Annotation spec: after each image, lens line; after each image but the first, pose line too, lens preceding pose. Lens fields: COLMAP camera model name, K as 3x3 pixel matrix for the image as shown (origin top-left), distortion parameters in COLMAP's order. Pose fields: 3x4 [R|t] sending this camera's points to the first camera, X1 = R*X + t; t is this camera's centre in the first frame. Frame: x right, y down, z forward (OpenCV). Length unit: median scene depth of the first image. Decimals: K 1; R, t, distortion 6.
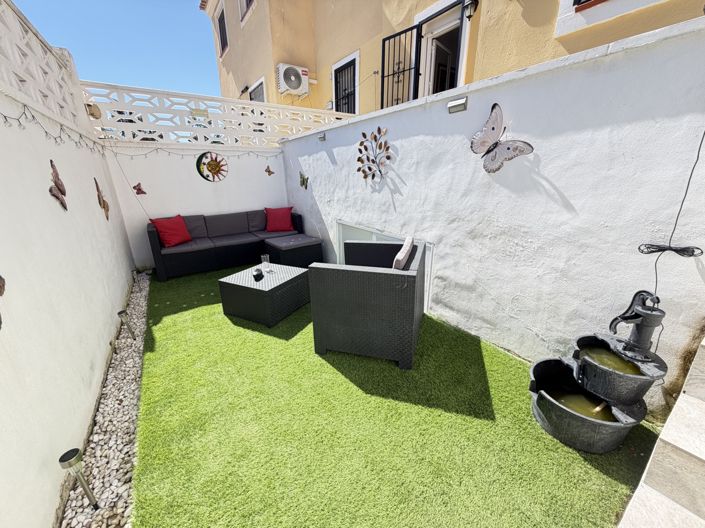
lens RADIAL K [[281.0, 0, 350.6], [0, 281.0, 264.8], [0, 0, 1]] dist [0.003690, -0.000641]
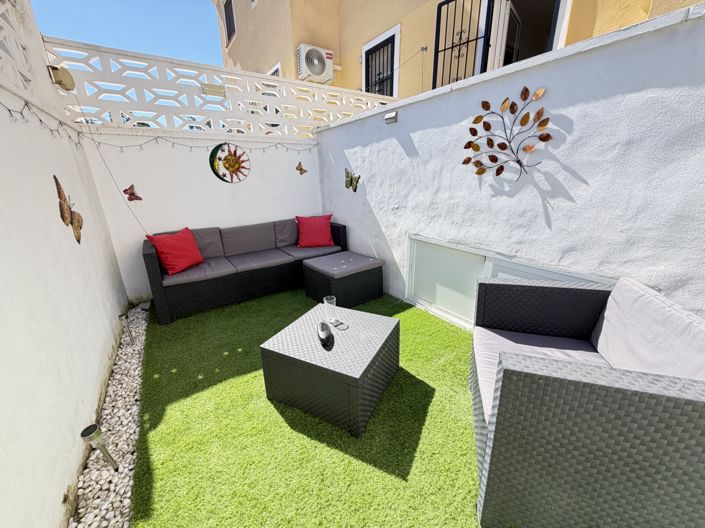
lens RADIAL K [[281.0, 0, 350.3], [0, 281.0, 264.7], [0, 0, 1]] dist [0.003690, -0.000641]
pose [[0.999972, -0.007439, 0.000378, -0.187977], [0.007442, 0.999936, -0.008498, -0.074134], [-0.000315, 0.008501, 0.999964, 0.272573]]
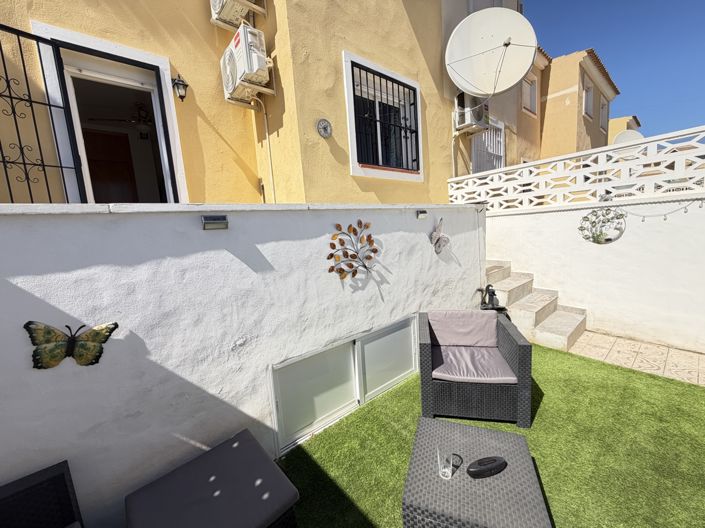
lens RADIAL K [[281.0, 0, 354.9], [0, 281.0, 265.0], [0, 0, 1]] dist [0.003690, -0.000641]
pose [[-0.108937, -0.108730, 0.988084, -0.542163], [0.374308, 0.916352, 0.142104, -0.334422], [-0.920884, 0.385328, -0.059126, 0.762463]]
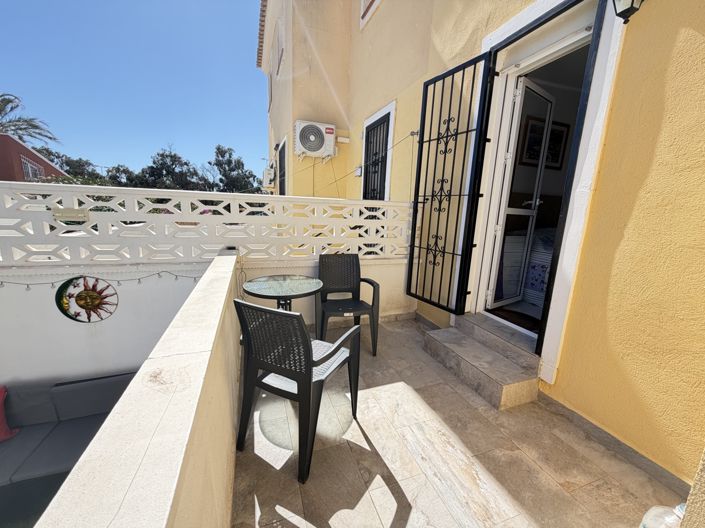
lens RADIAL K [[281.0, 0, 350.5], [0, 281.0, 264.4], [0, 0, 1]] dist [0.003690, -0.000641]
pose [[0.968359, 0.092663, -0.231721, 0.179353], [-0.119569, 0.987271, -0.104877, -0.459093], [0.219054, 0.129265, 0.967112, 0.590775]]
